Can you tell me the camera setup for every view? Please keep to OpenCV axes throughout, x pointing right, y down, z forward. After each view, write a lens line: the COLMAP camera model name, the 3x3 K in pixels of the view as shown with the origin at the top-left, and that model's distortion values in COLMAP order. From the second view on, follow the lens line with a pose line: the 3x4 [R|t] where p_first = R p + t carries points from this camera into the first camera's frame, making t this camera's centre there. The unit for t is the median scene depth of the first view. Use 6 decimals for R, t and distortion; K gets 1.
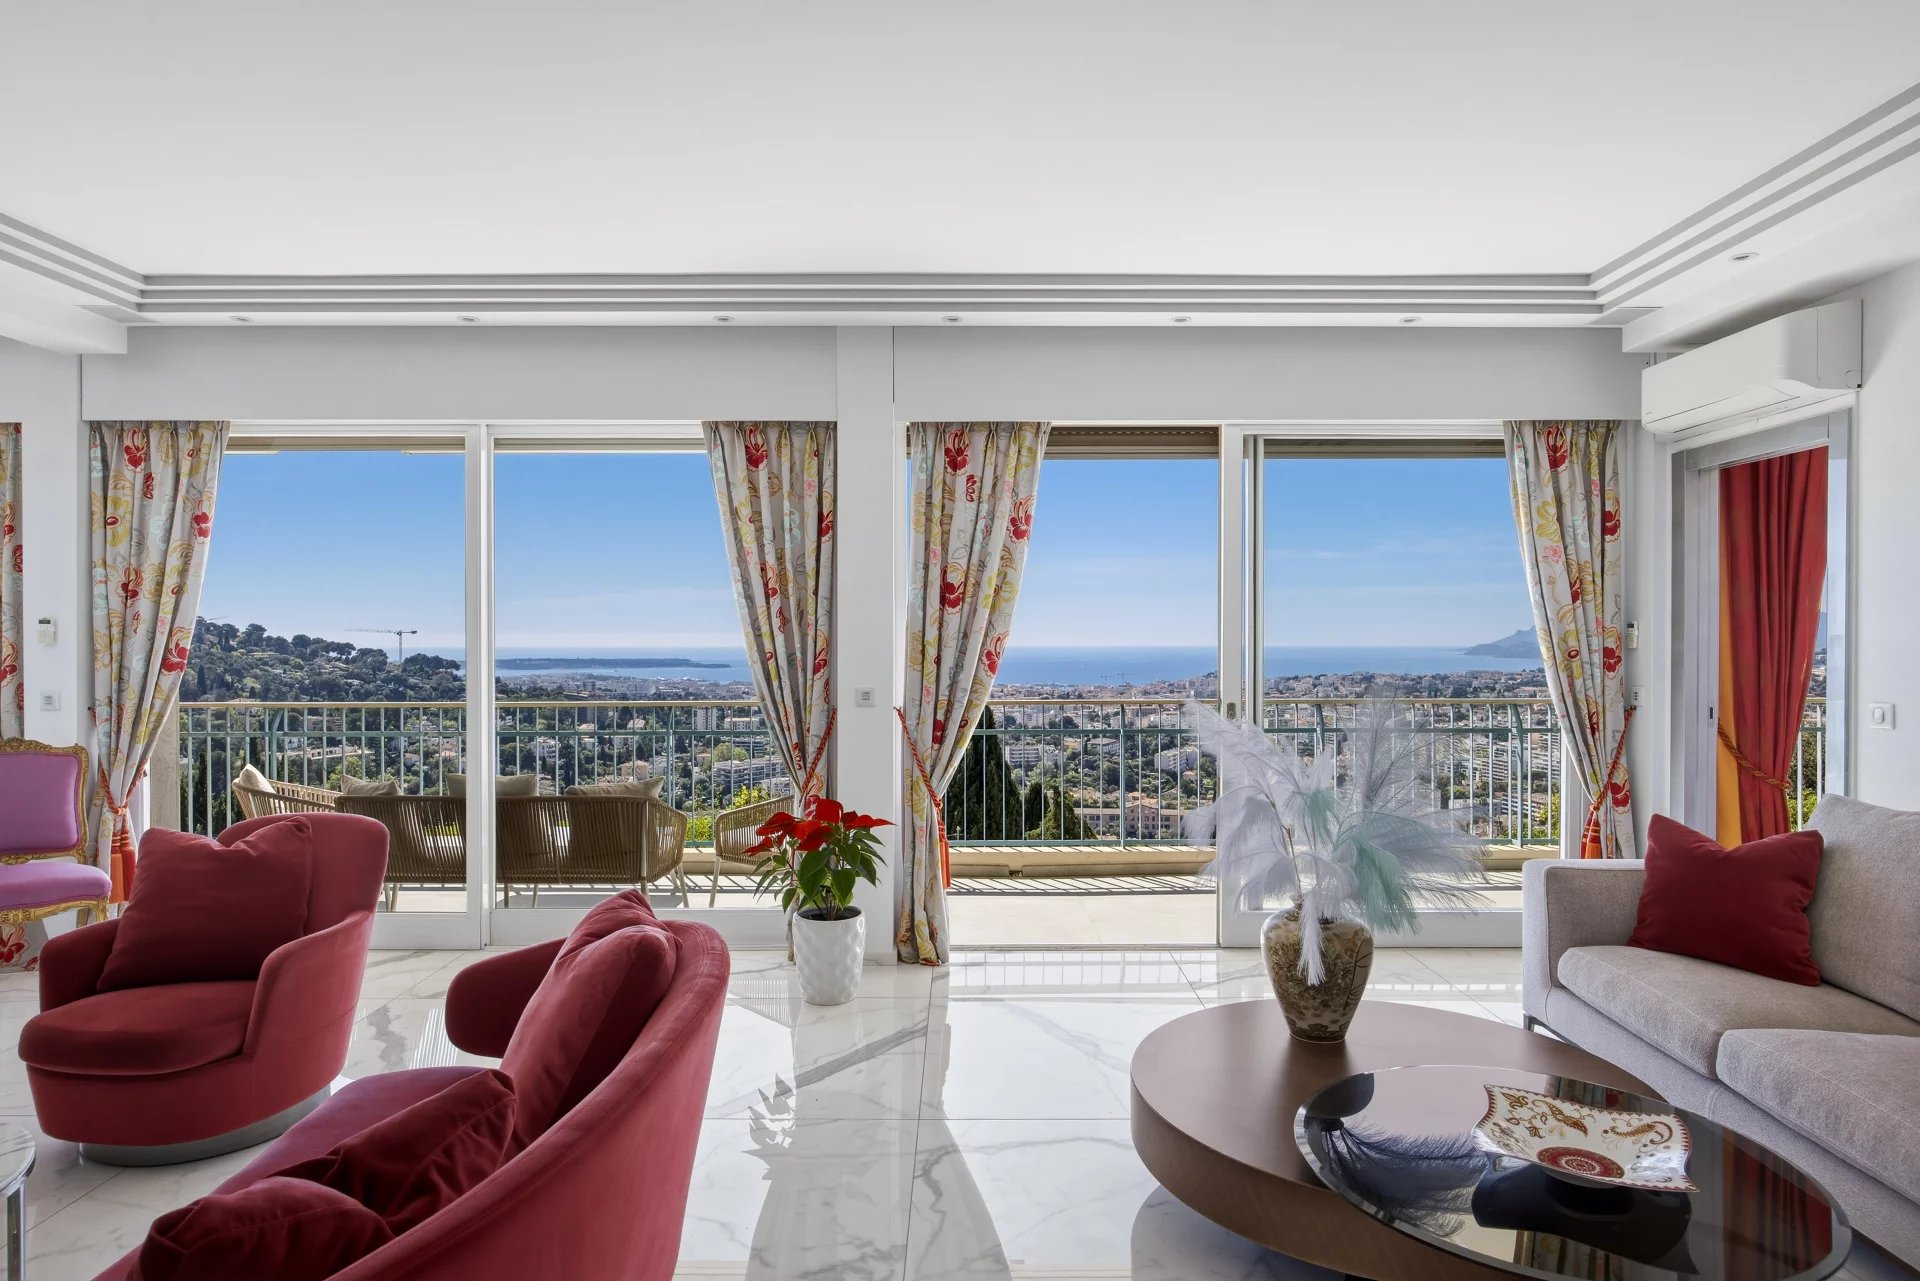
lens RADIAL K [[1074.0, 0, 949.6], [0, 1074.0, 645.2], [0, 0, 1]] dist [0.000097, -0.001093]
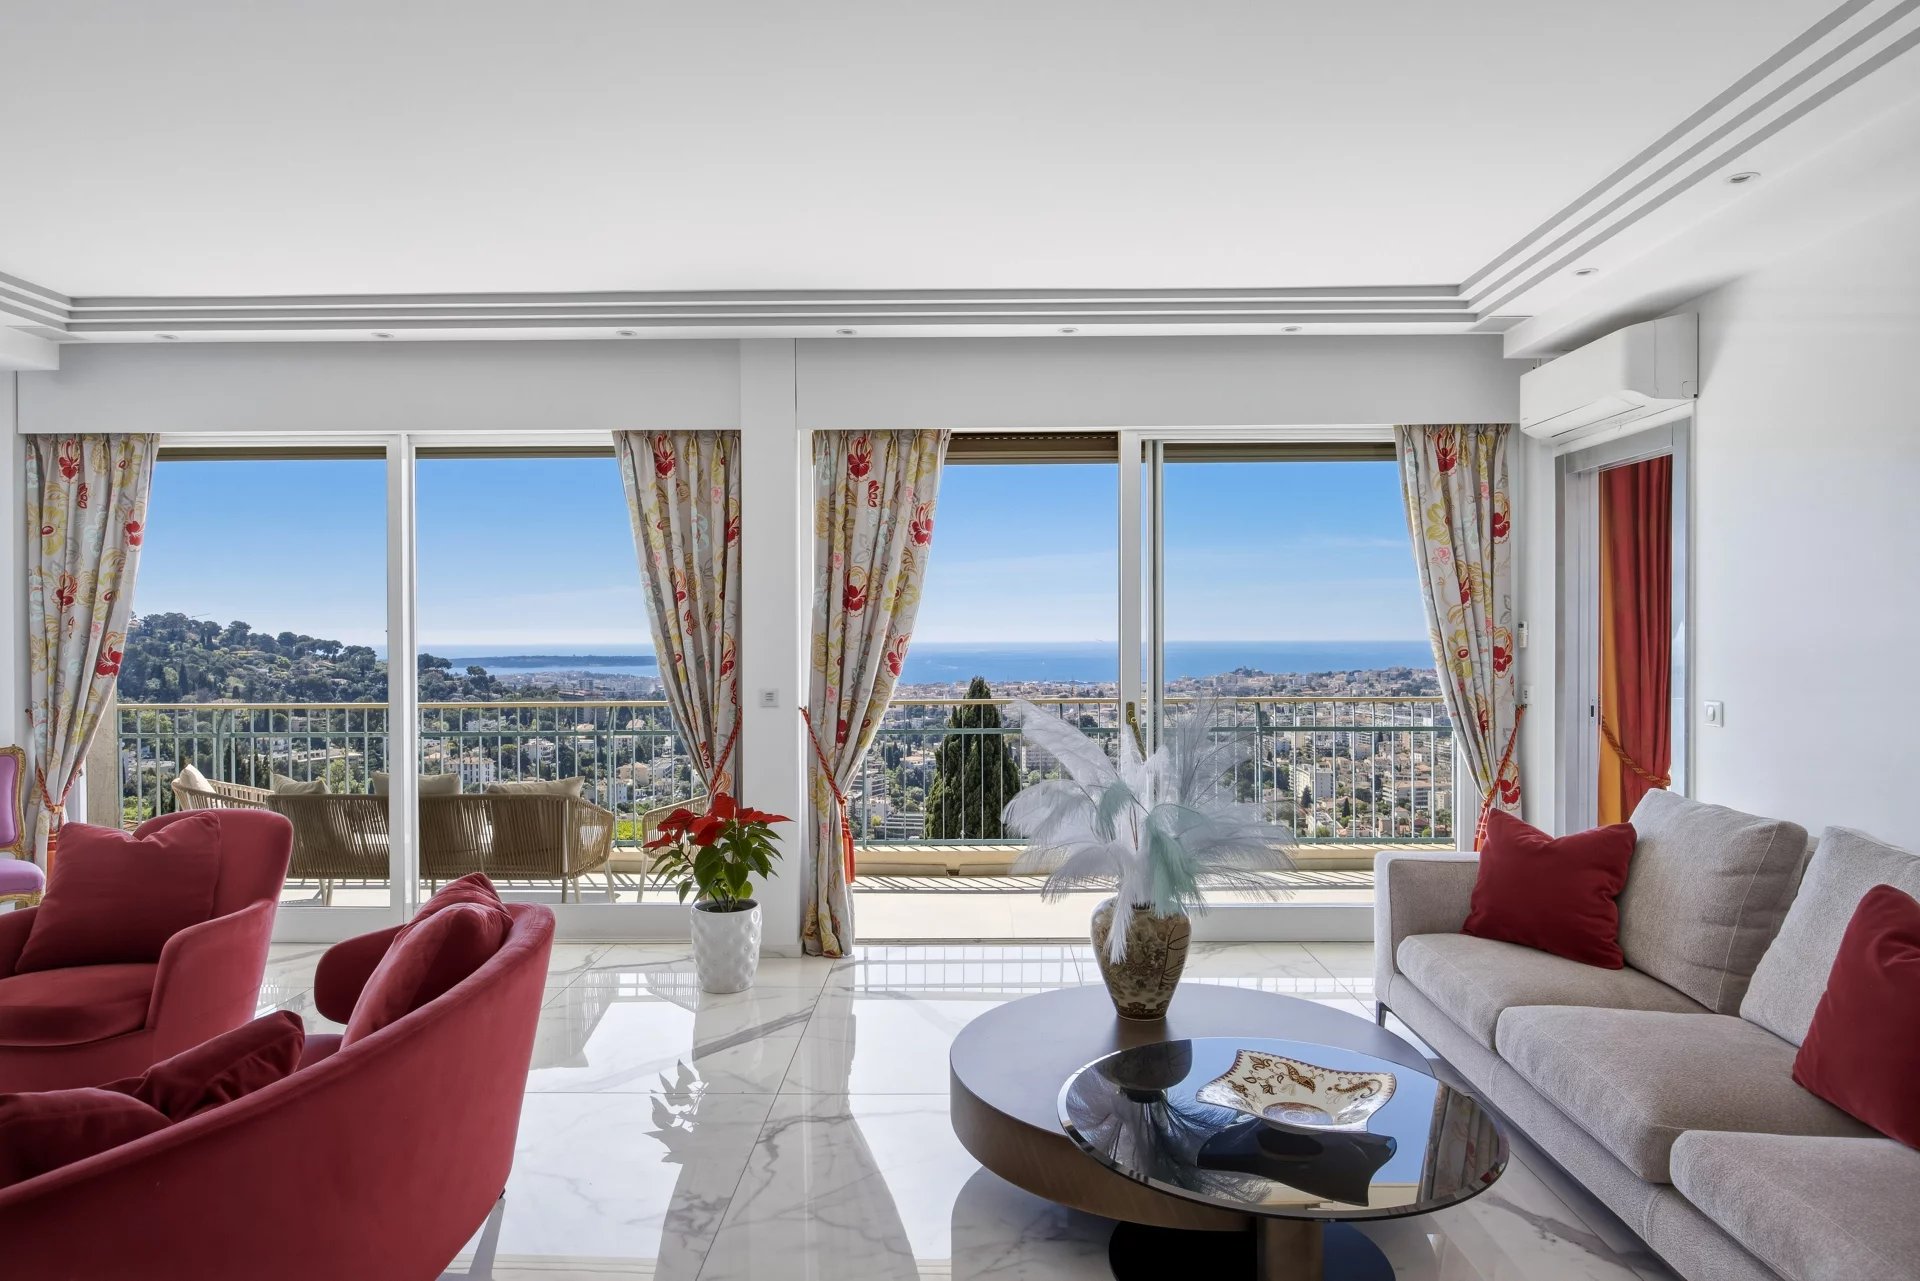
lens RADIAL K [[1131.9, 0, 945.0], [0, 1131.9, 642.8], [0, 0, 1]] dist [0.002399, -0.000852]
pose [[0.999843, -0.003346, -0.017416, 0.107447], [0.003378, 0.999993, 0.001833, -0.005608], [0.017410, -0.001892, 0.999847, -0.081982]]
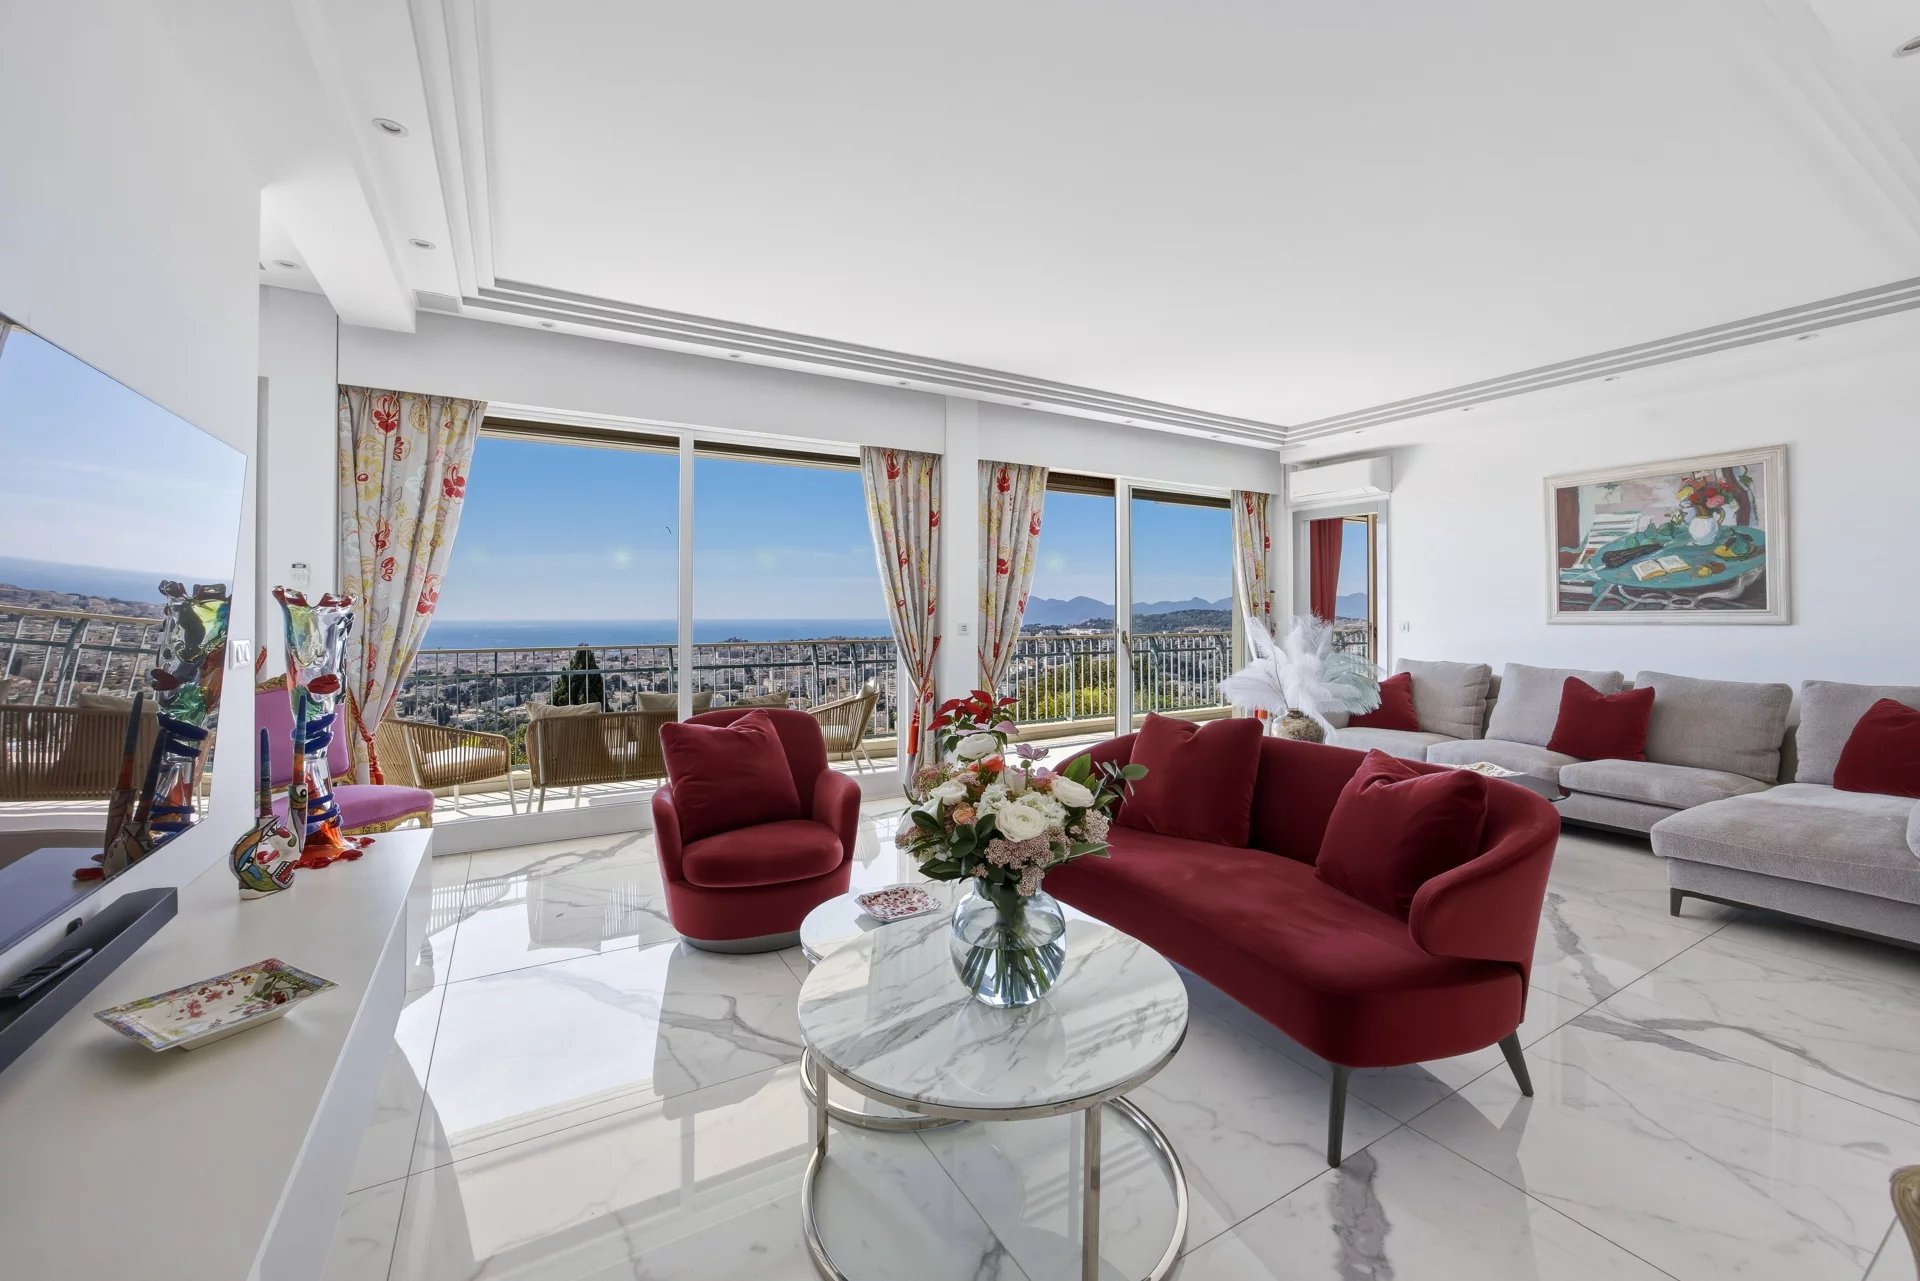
lens RADIAL K [[789.8, 0, 976.0], [0, 789.8, 607.4], [0, 0, 1]] dist [-0.042145, 0.027315]
pose [[0.853939, 0.004388, 0.520355, -0.661815], [0.002784, 0.999912, -0.013002, 0.030942], [-0.520366, 0.012552, 0.853851, -0.011095]]
